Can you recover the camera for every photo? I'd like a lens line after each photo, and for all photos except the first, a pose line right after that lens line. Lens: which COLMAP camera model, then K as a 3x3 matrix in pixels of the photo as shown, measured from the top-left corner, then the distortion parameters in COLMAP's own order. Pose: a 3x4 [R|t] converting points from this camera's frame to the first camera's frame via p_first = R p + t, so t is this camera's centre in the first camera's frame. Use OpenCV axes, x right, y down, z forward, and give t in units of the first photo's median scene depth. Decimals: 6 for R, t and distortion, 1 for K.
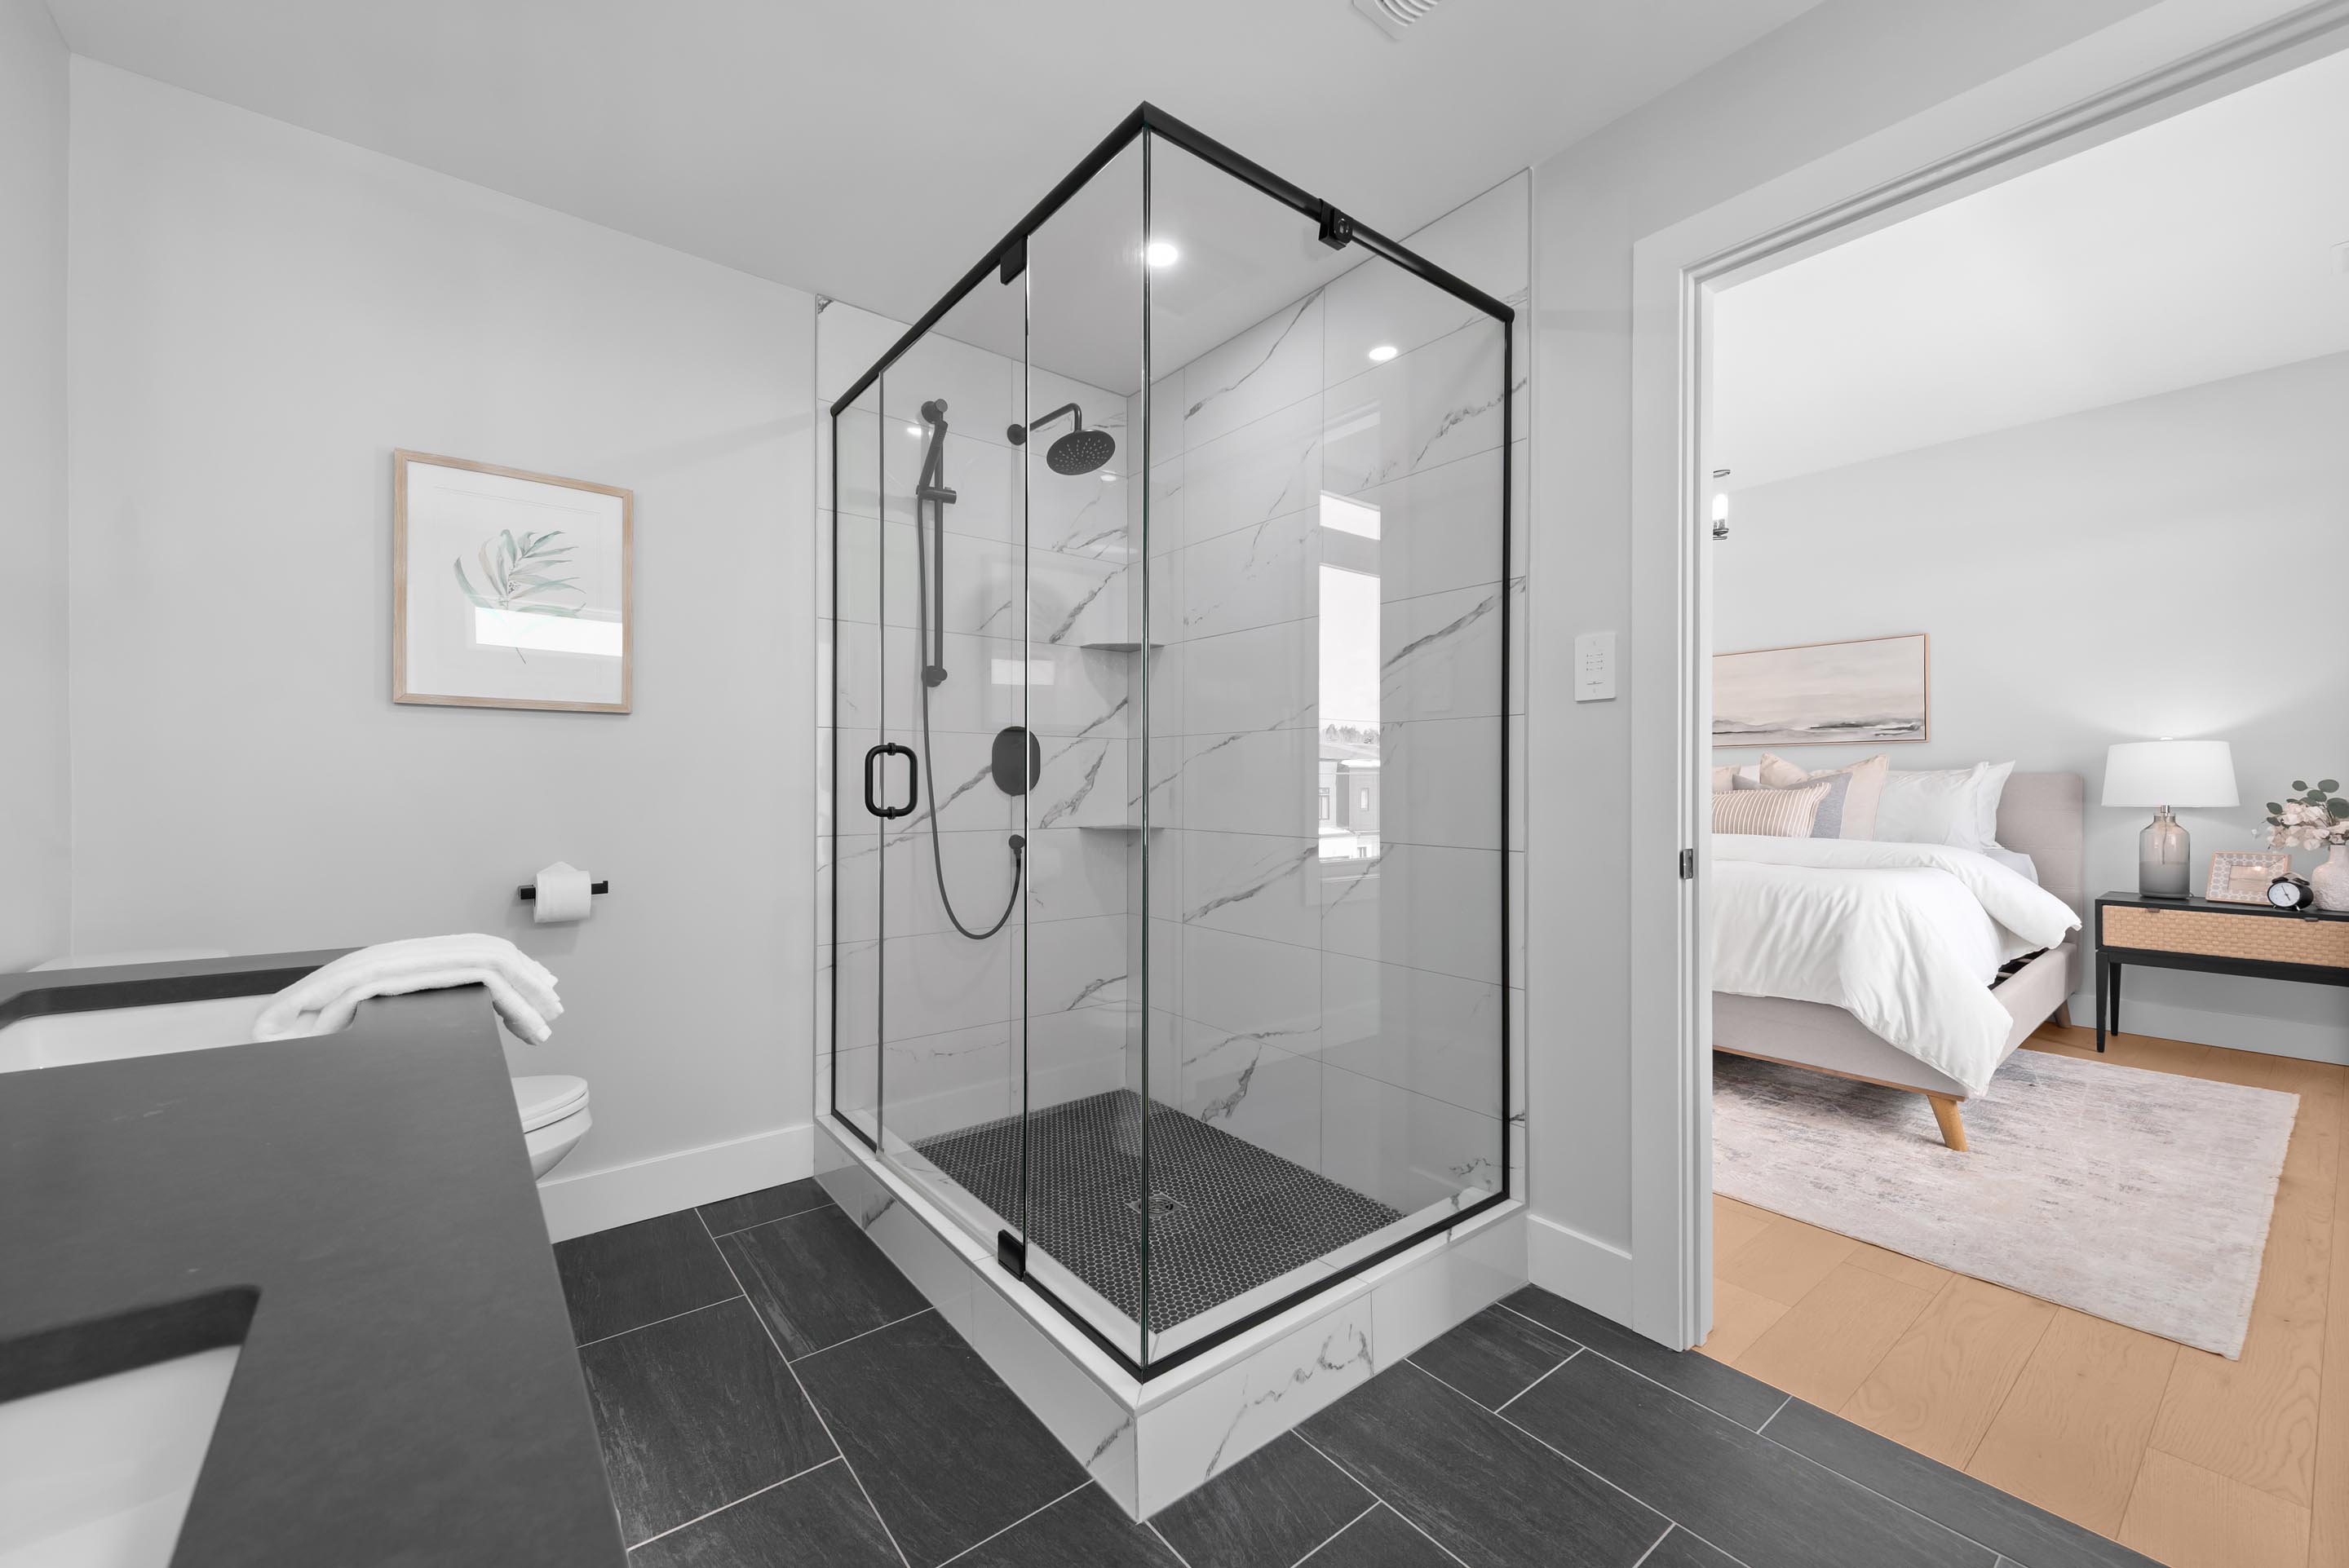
lens RADIAL K [[936.7, 0, 1164.1], [0, 936.7, 770.1], [0, 0, 1]] dist [0.000672, -0.000196]
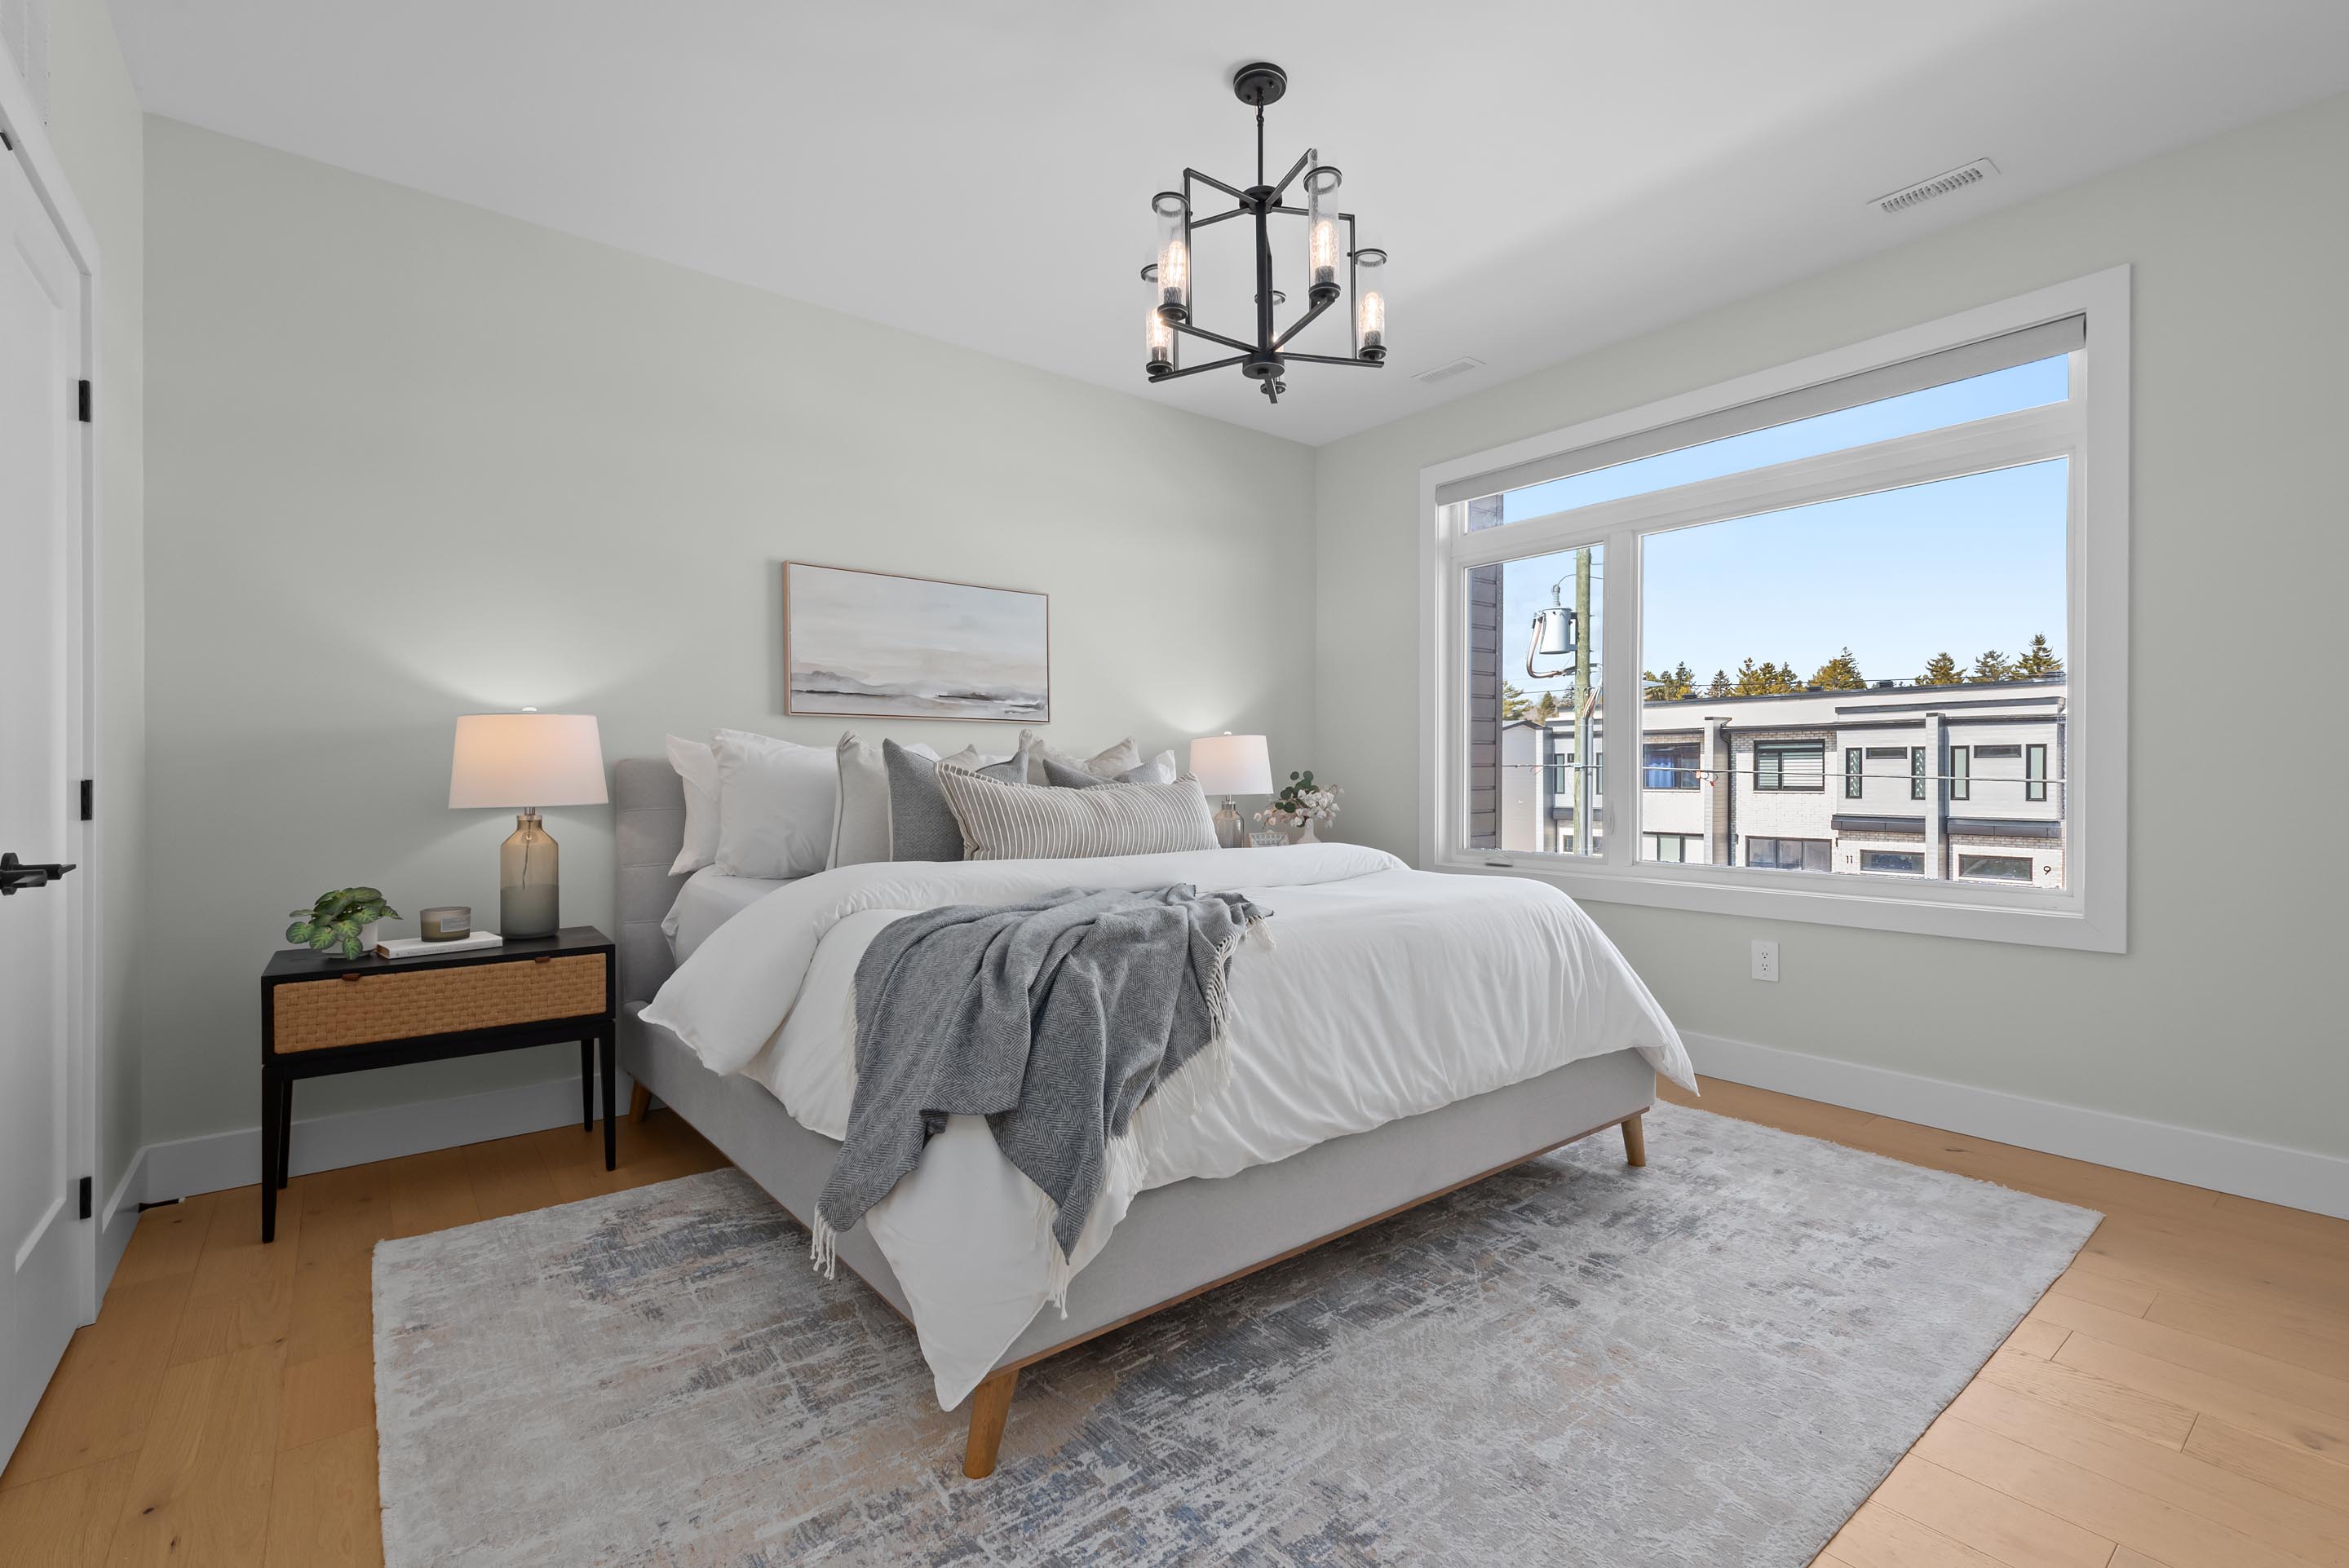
lens RADIAL K [[1026.9, 0, 1194.1], [0, 1026.9, 740.3], [0, 0, 1]] dist [0.008916, 0.000020]
pose [[-0.030202, 0.029989, 0.999094, -0.144873], [-0.018658, 0.999359, -0.030561, 0.013042], [-0.999370, -0.019564, -0.029623, 1.124639]]
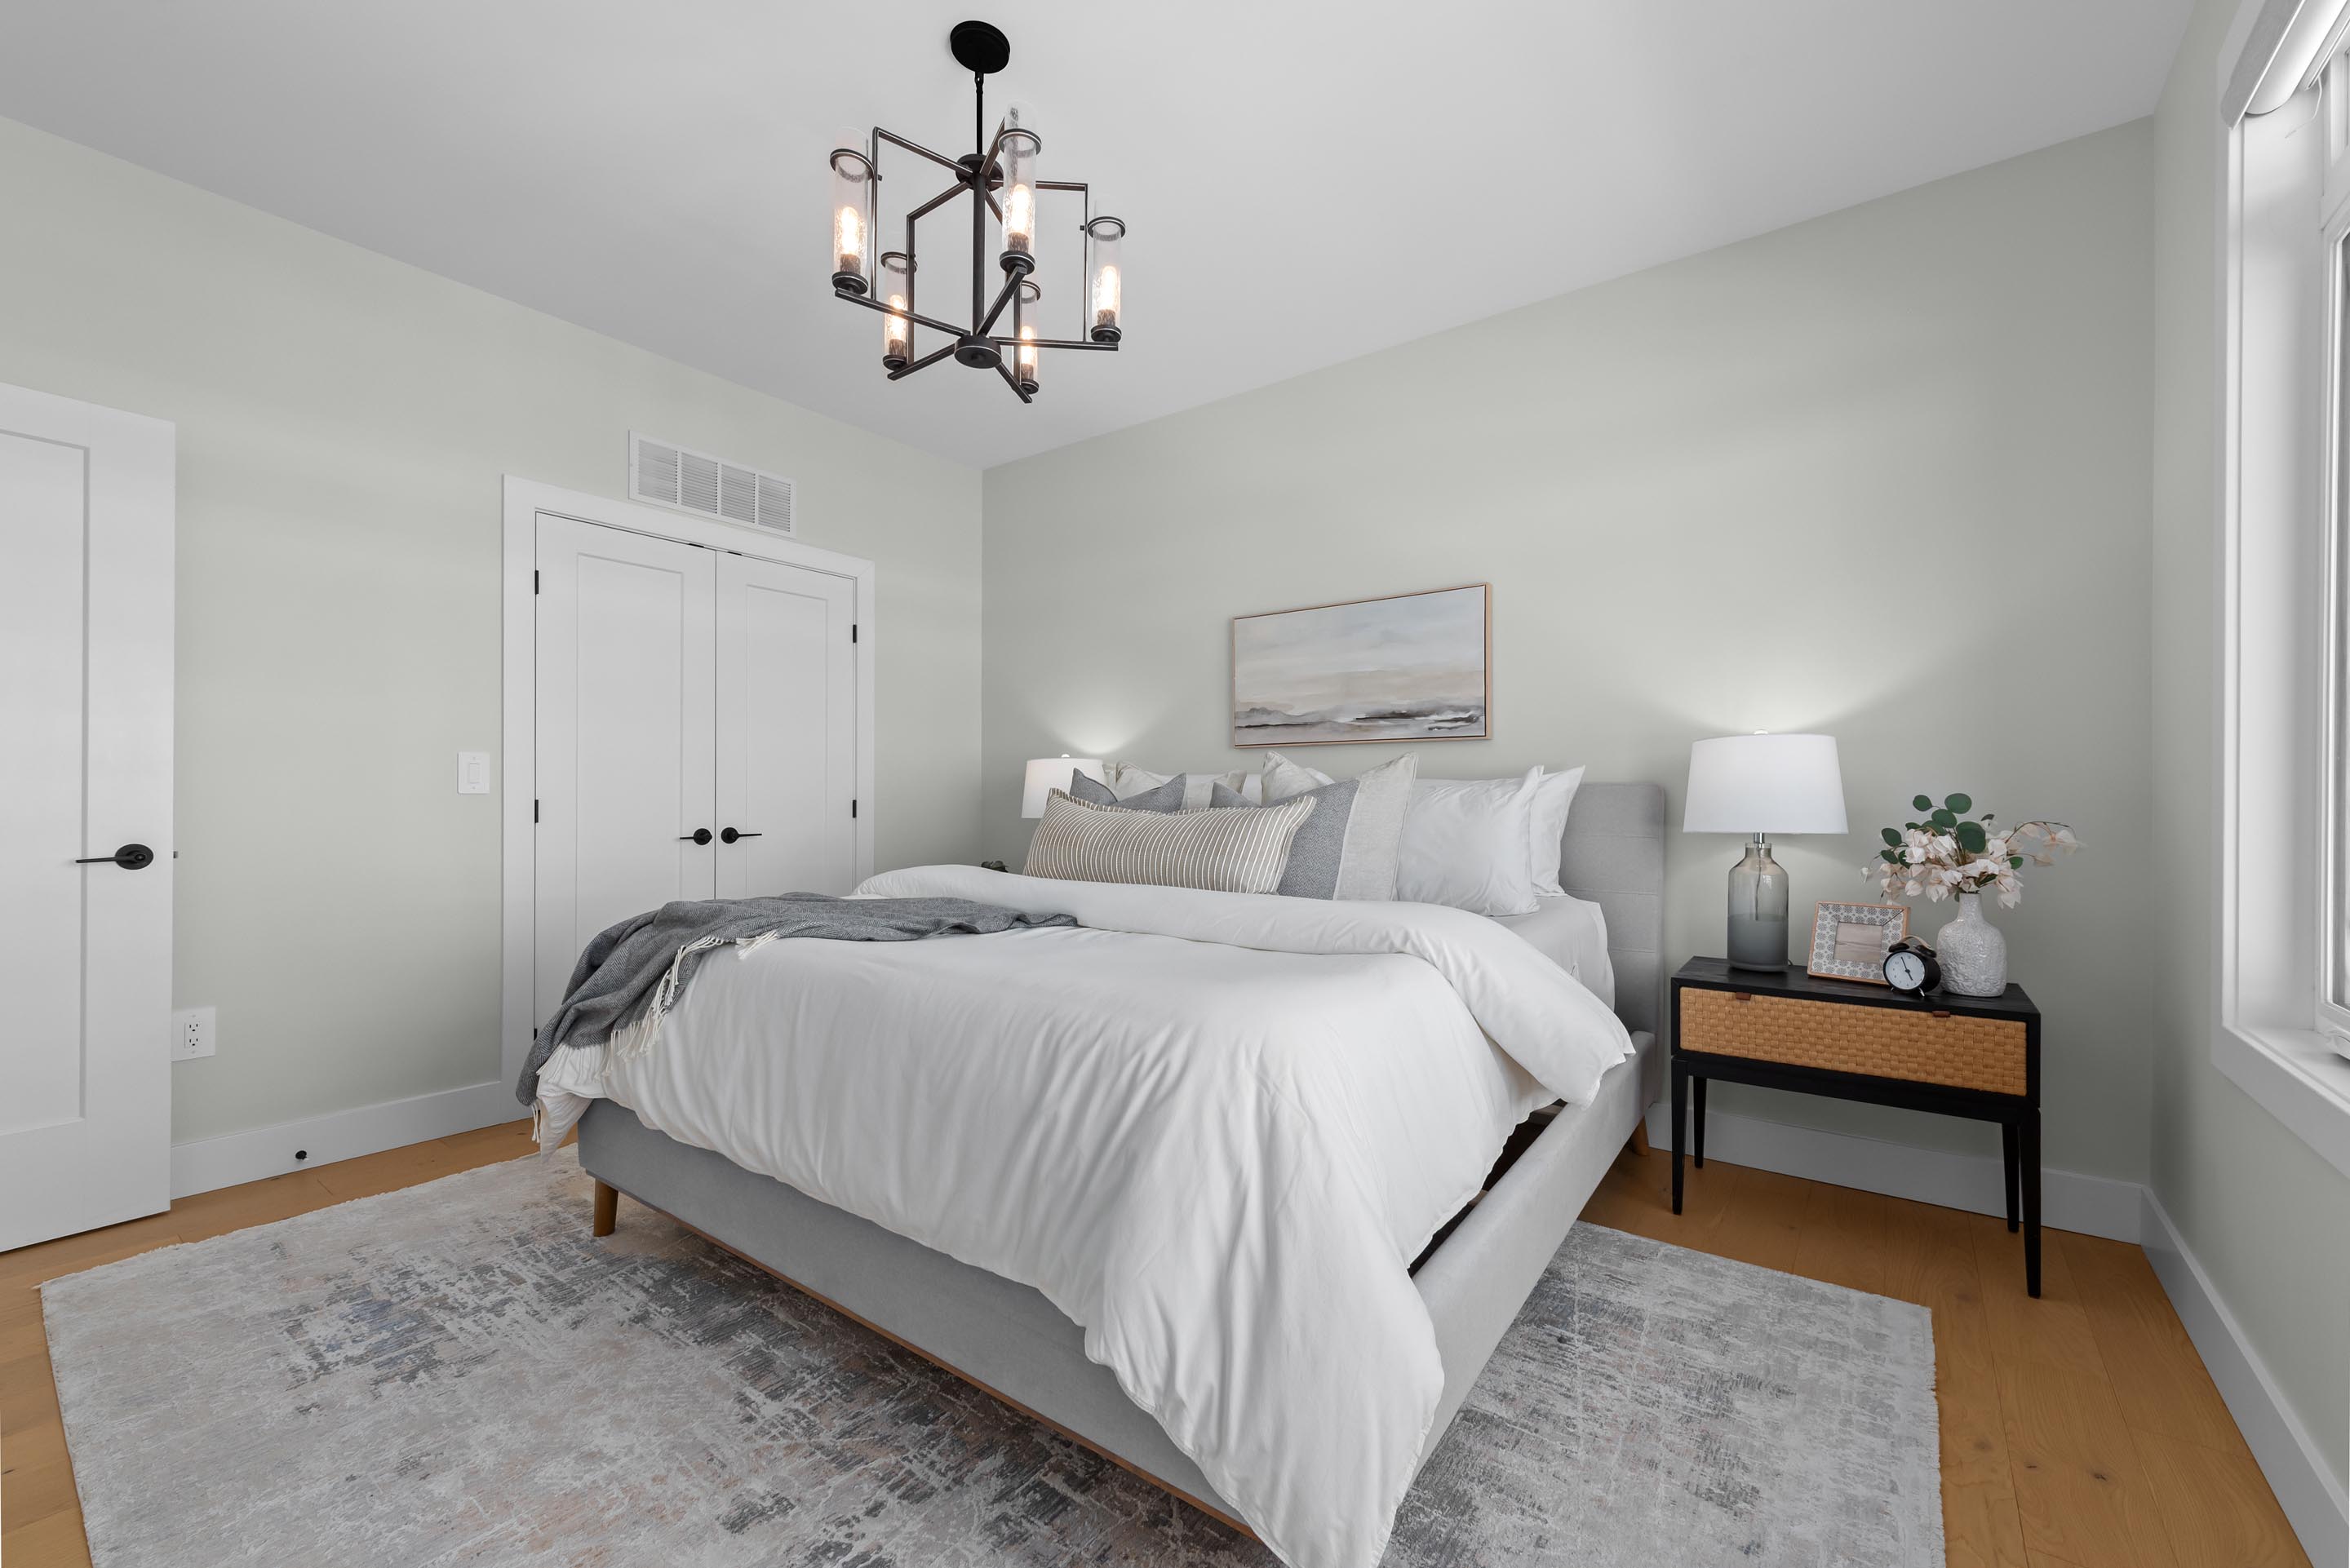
lens RADIAL K [[966.3, 0, 1181.5], [0, 966.3, 786.9], [0, 0, 1]] dist [0.008714, -0.000211]
pose [[0.962516, 0.006406, 0.271150, 0.501975], [-0.006912, 0.999976, 0.000911, 0.007989], [-0.271138, -0.002751, 0.962537, 0.462946]]
